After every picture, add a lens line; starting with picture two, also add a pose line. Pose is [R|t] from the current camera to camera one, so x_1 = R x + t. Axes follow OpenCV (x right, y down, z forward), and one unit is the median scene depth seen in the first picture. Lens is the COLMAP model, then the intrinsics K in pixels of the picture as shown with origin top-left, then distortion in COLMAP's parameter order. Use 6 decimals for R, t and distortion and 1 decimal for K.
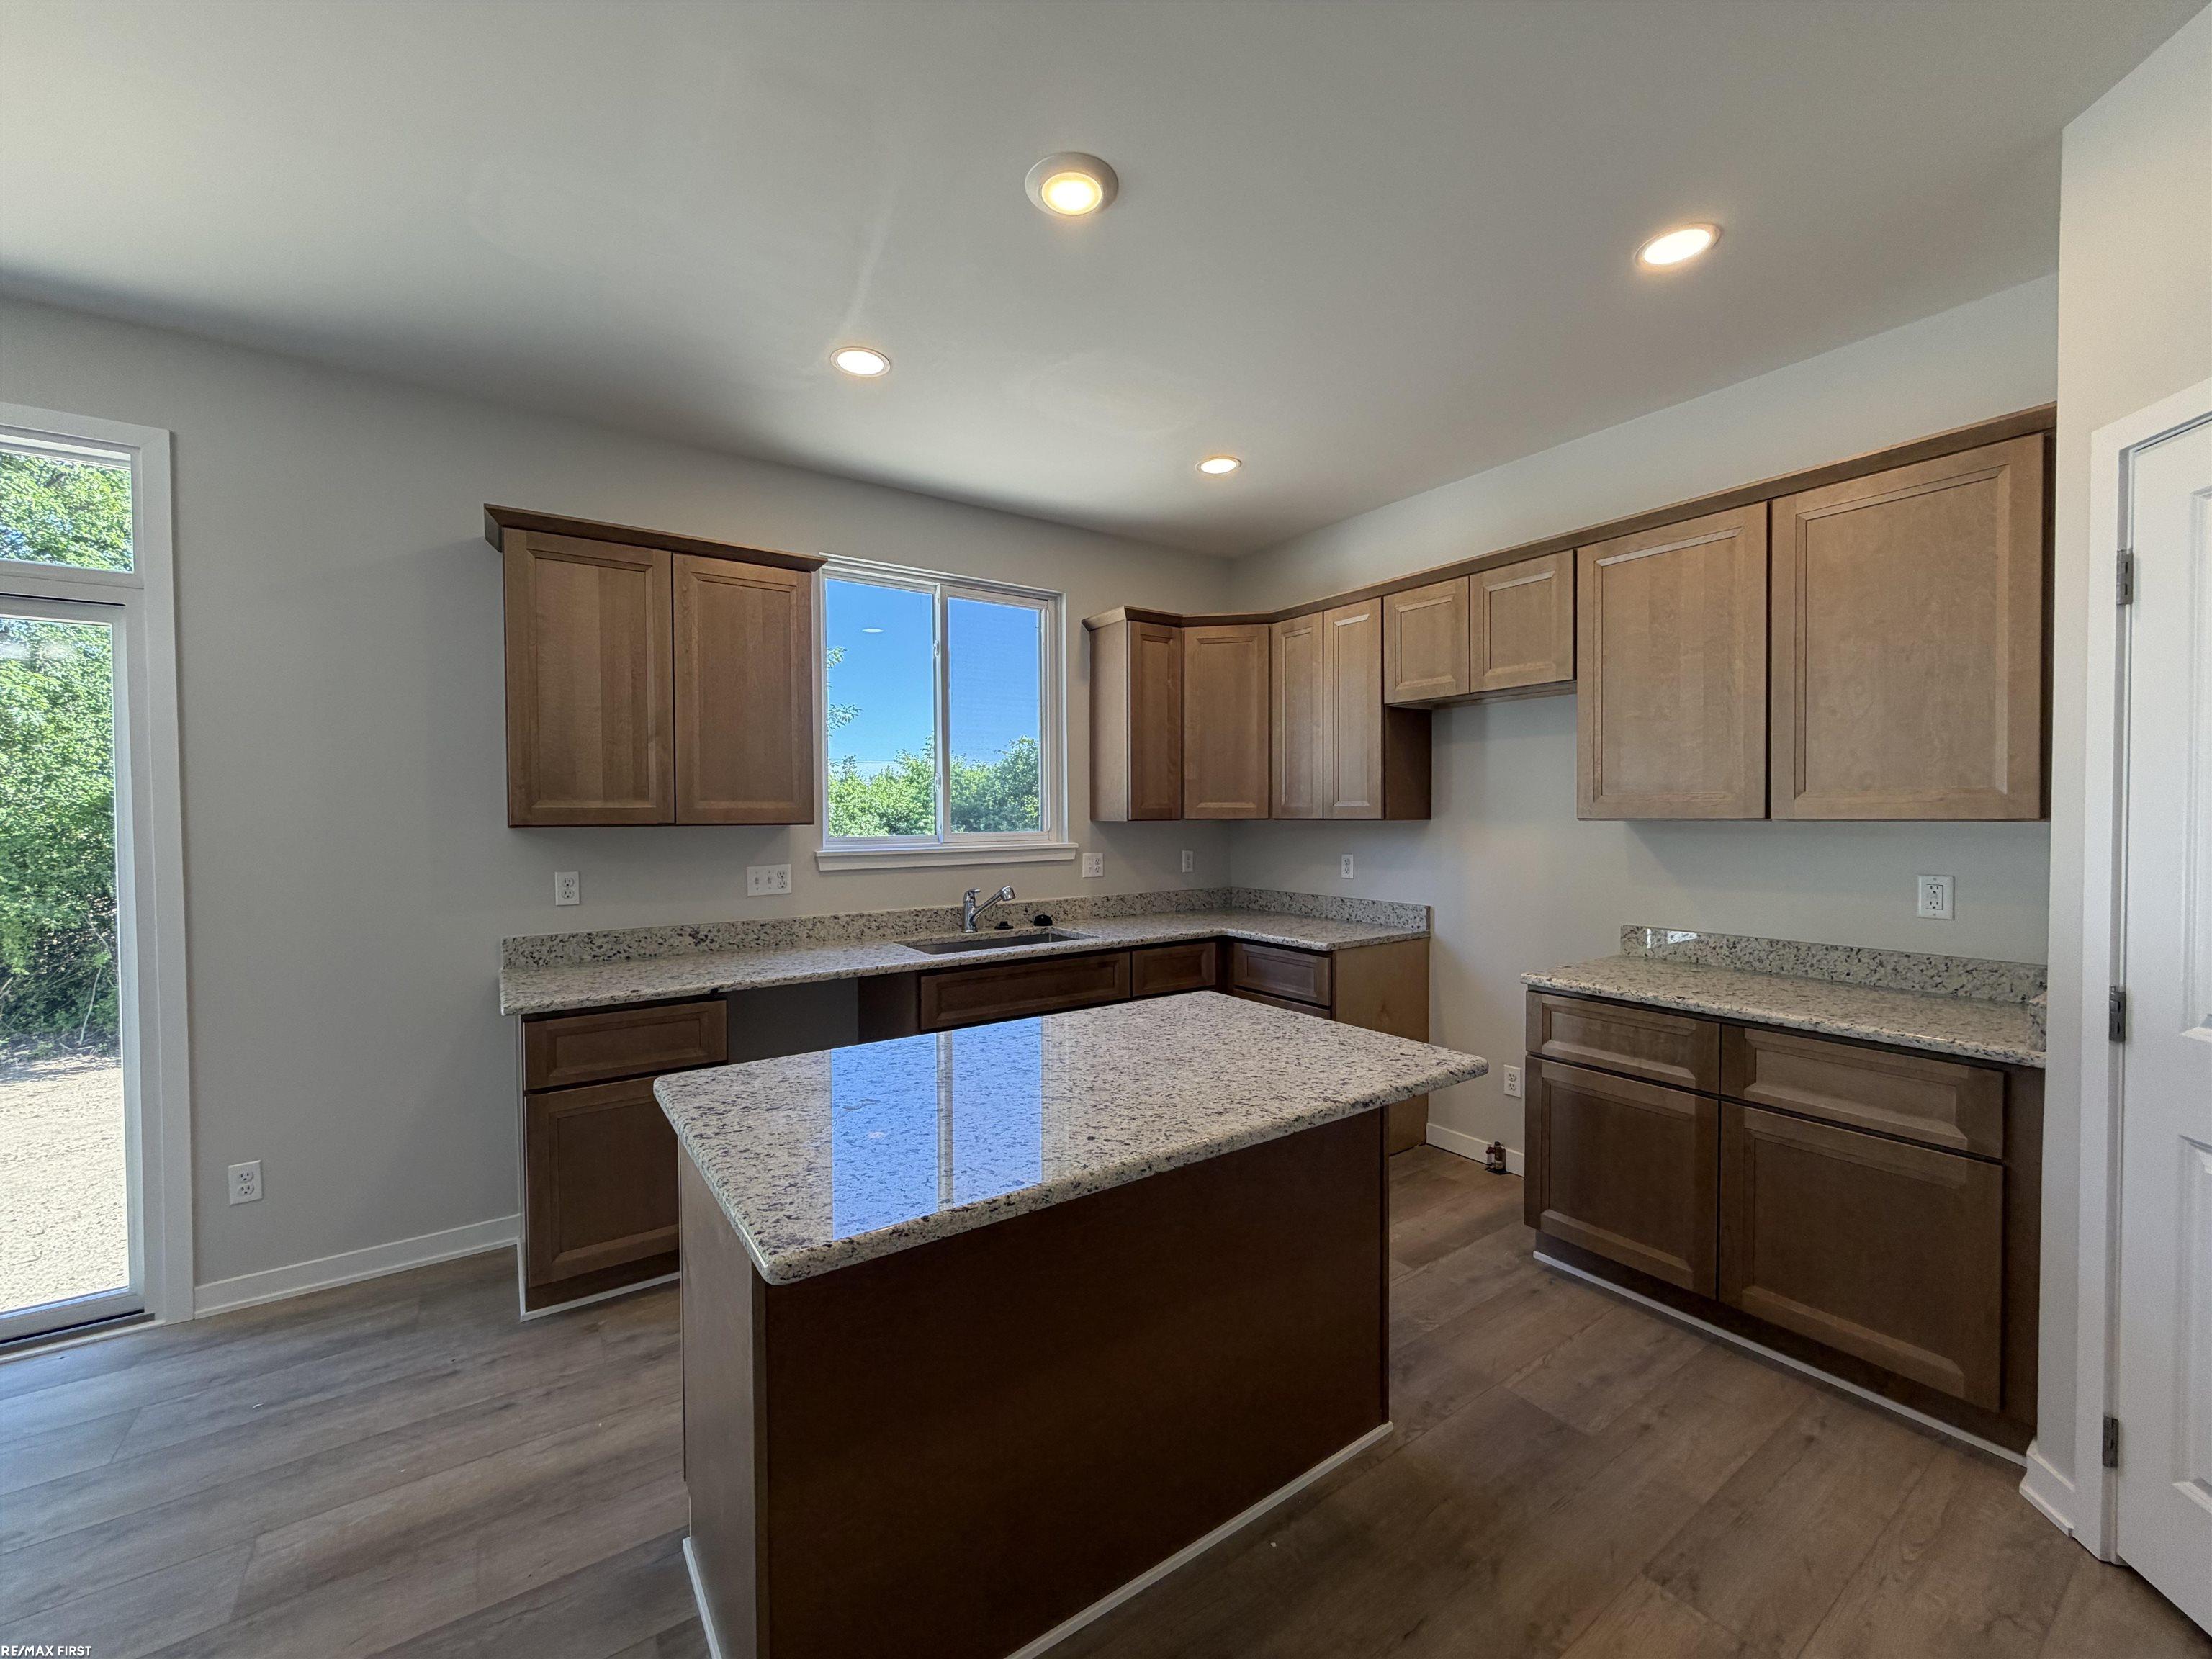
lens RADIAL K [[889.2, 0, 1095.8], [0, 889.2, 830.1], [0, 0, 1]] dist [-0.001284, 0.000772]
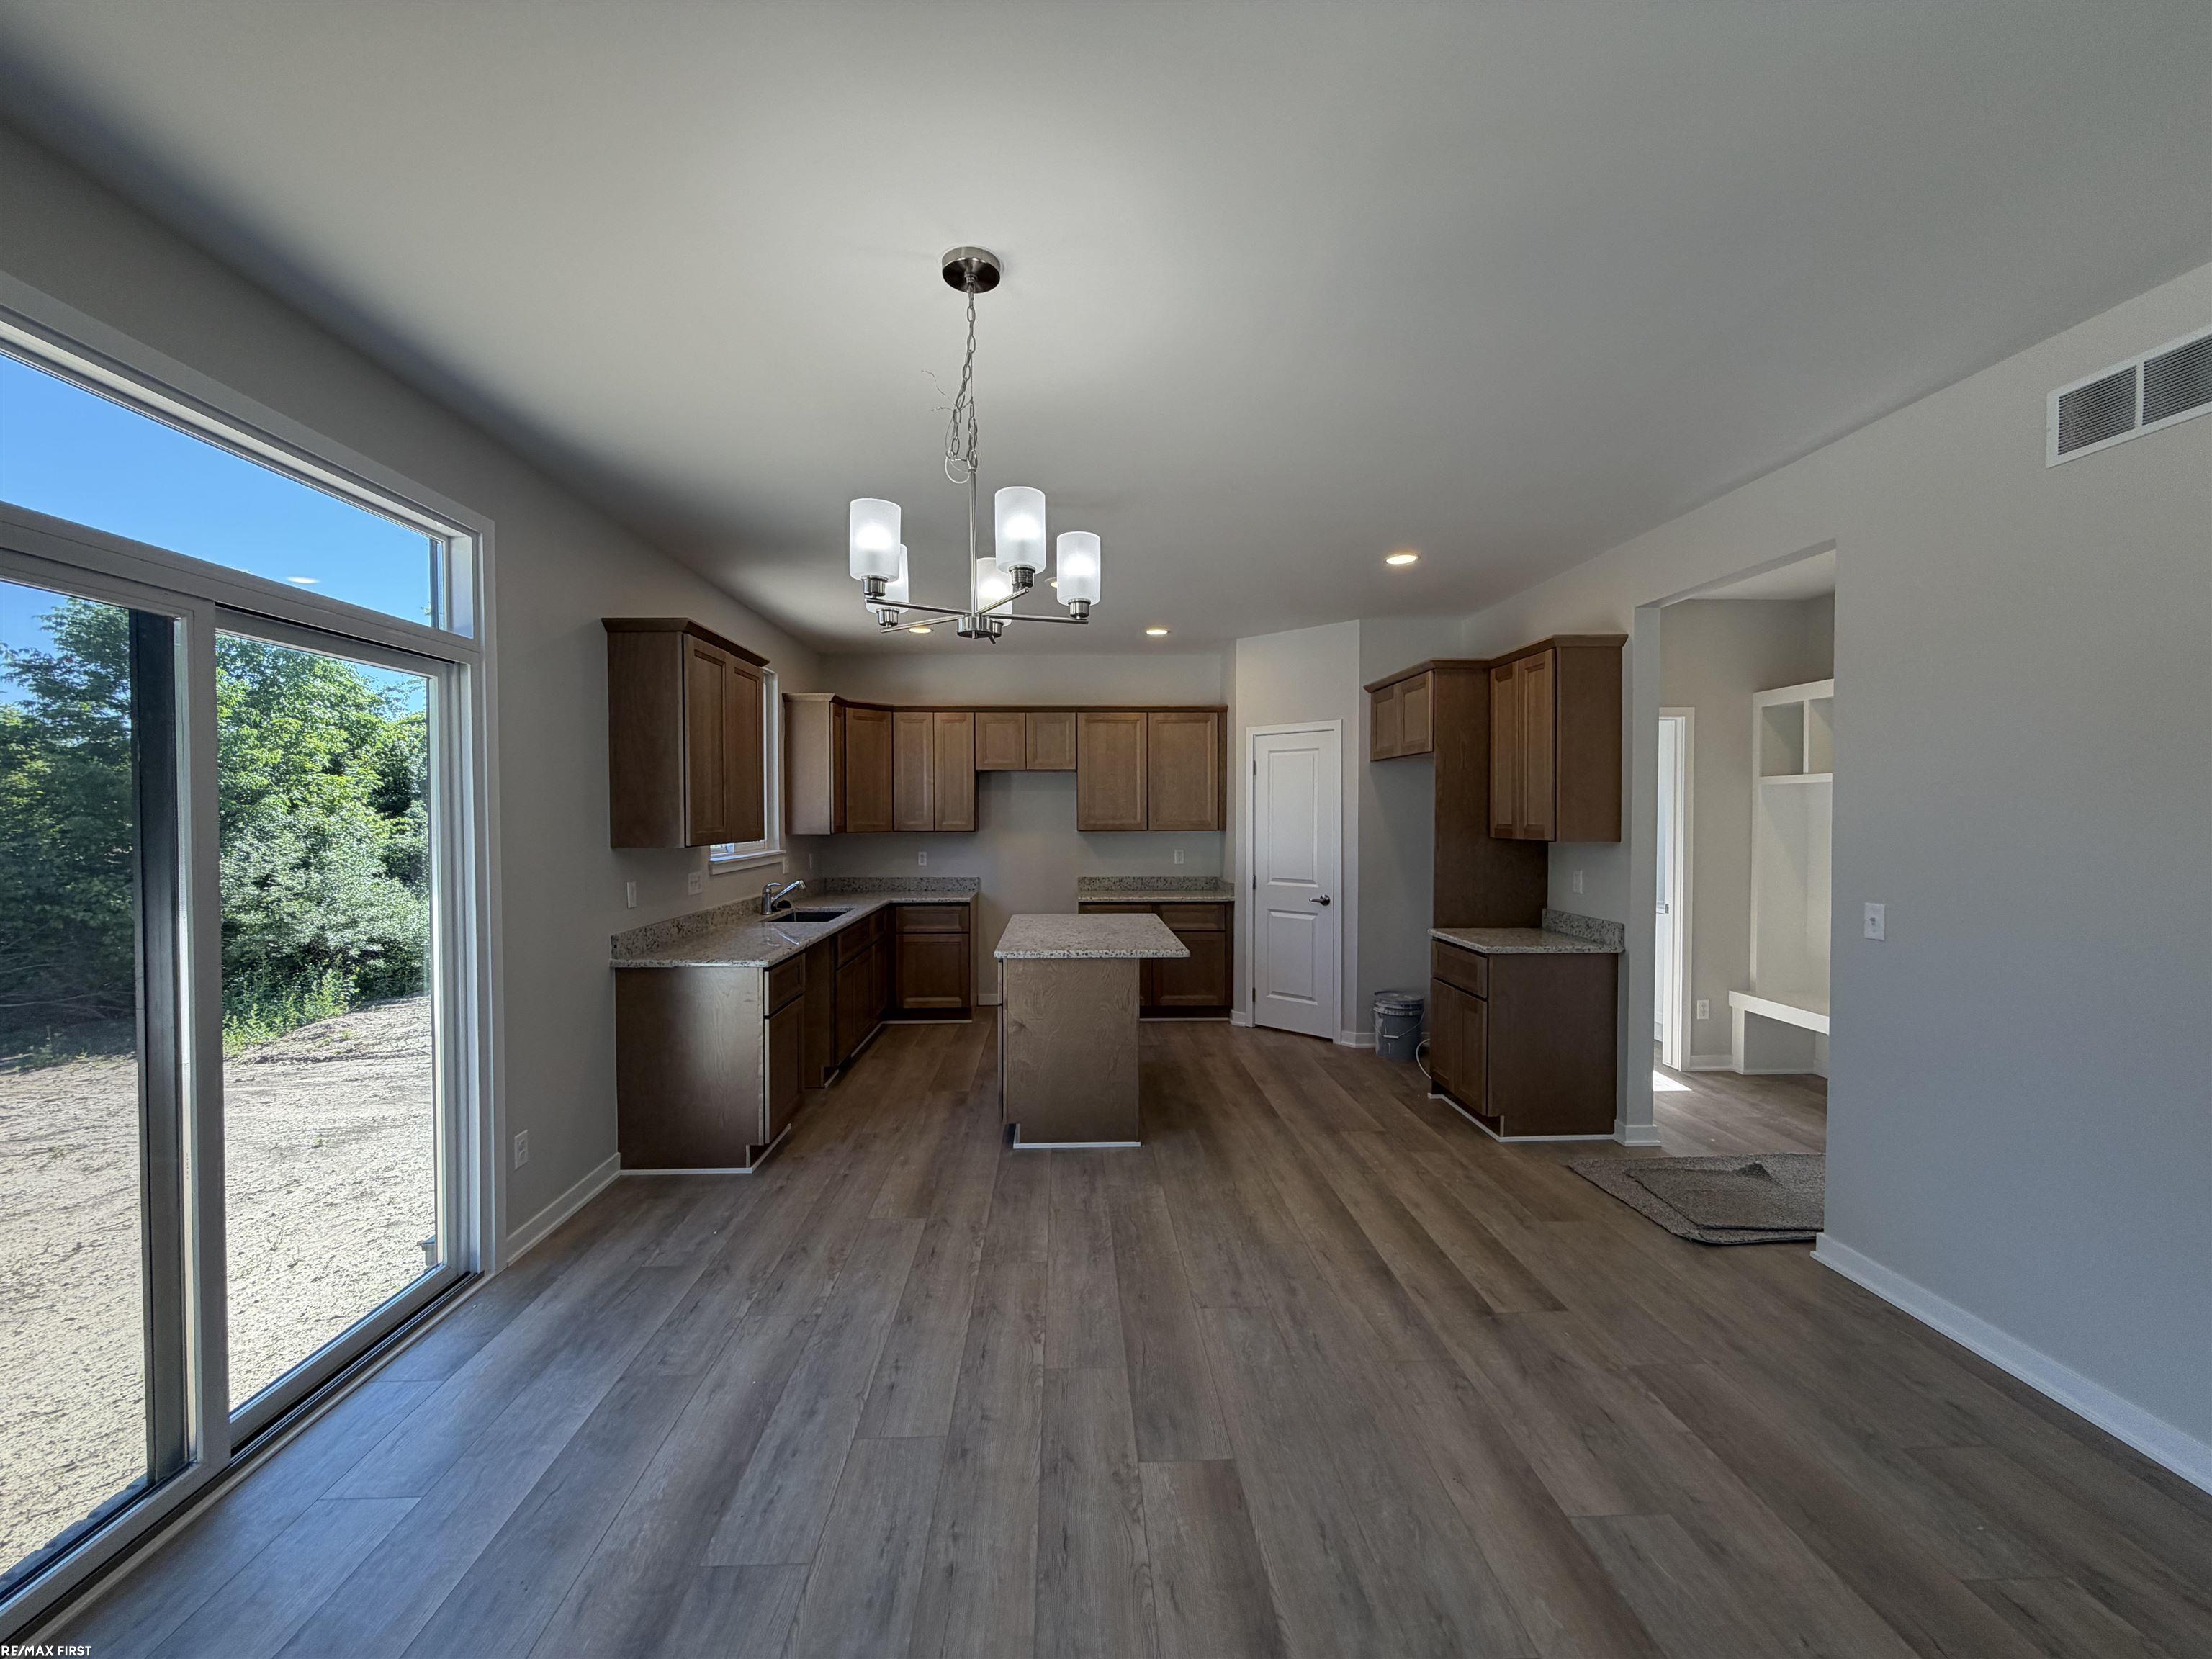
lens RADIAL K [[889.2, 0, 1093.3], [0, 889.2, 844.4], [0, 0, 1]] dist [-0.001284, 0.000772]
pose [[0.535201, -0.023967, 0.844385, -1.832914], [0.014024, 0.999712, 0.019487, -0.030025], [-0.844608, 0.001412, 0.535383, -0.344693]]
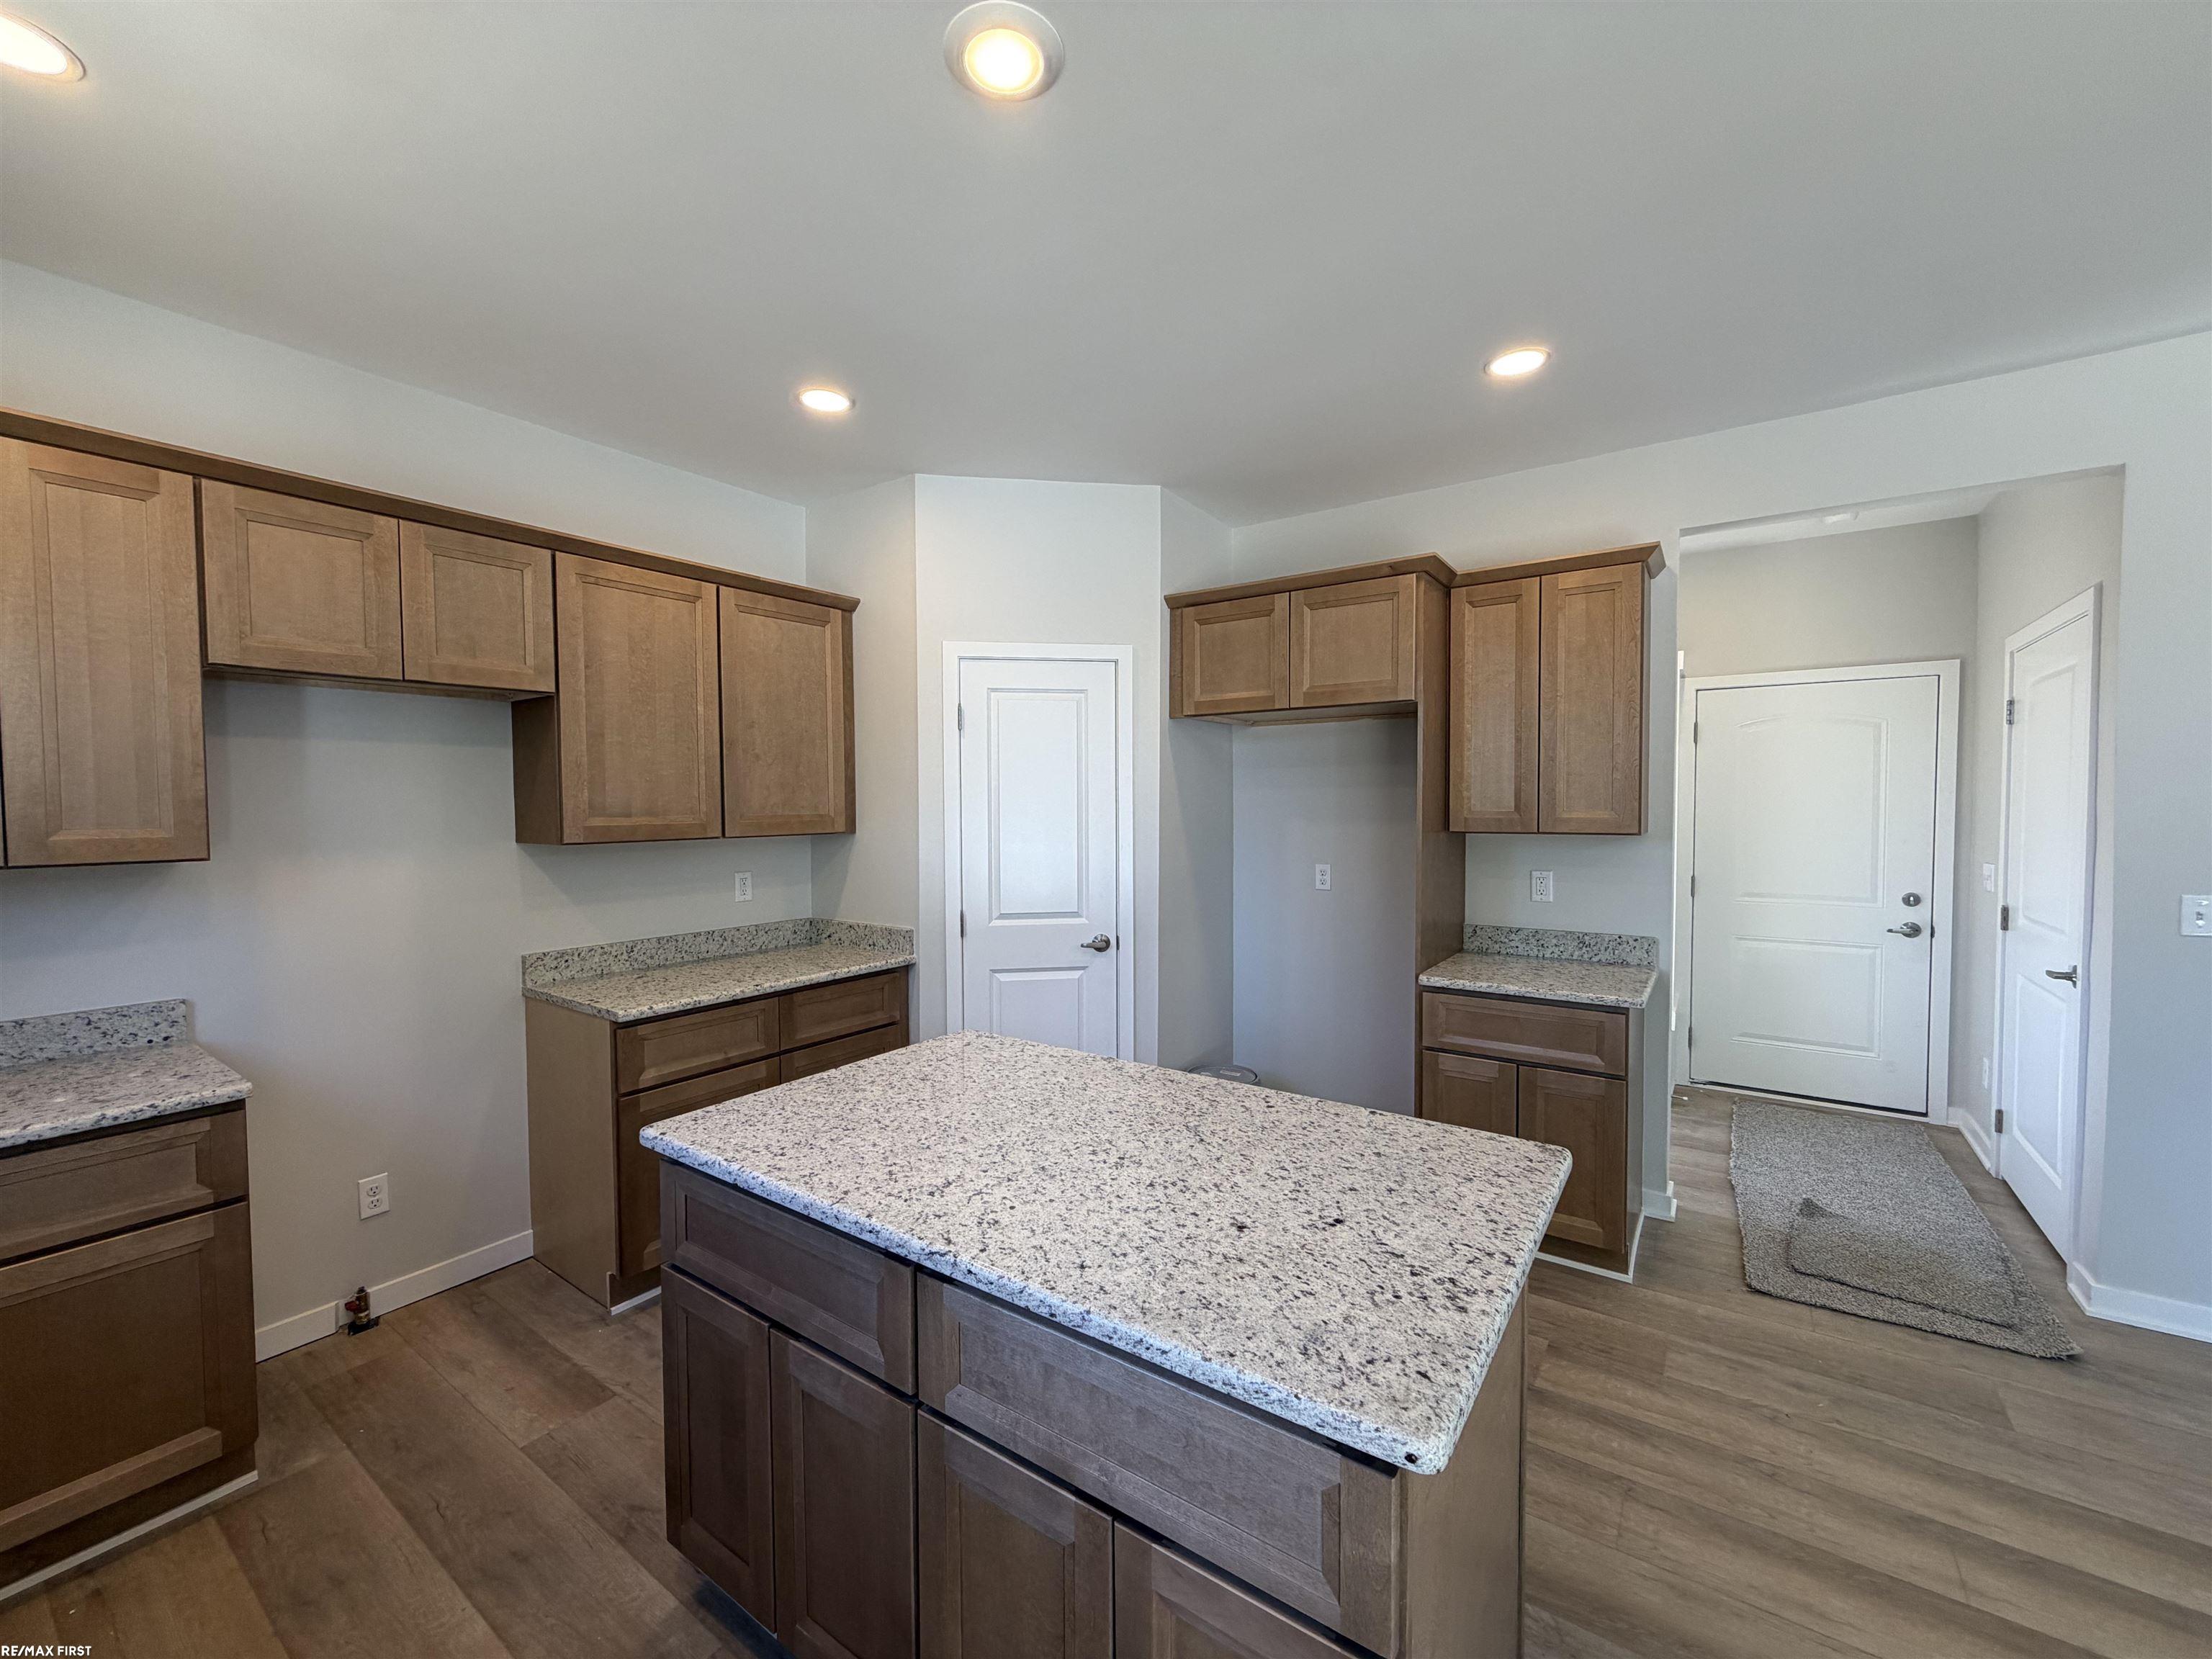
lens RADIAL K [[889.2, 0, 1100.4], [0, 889.2, 825.7], [0, 0, 1]] dist [-0.001284, 0.000772]
pose [[-0.350831, -0.018680, 0.936252, -0.705837], [0.024241, 0.999285, 0.029022, -0.059600], [-0.936125, 0.032878, -0.350127, 1.070842]]
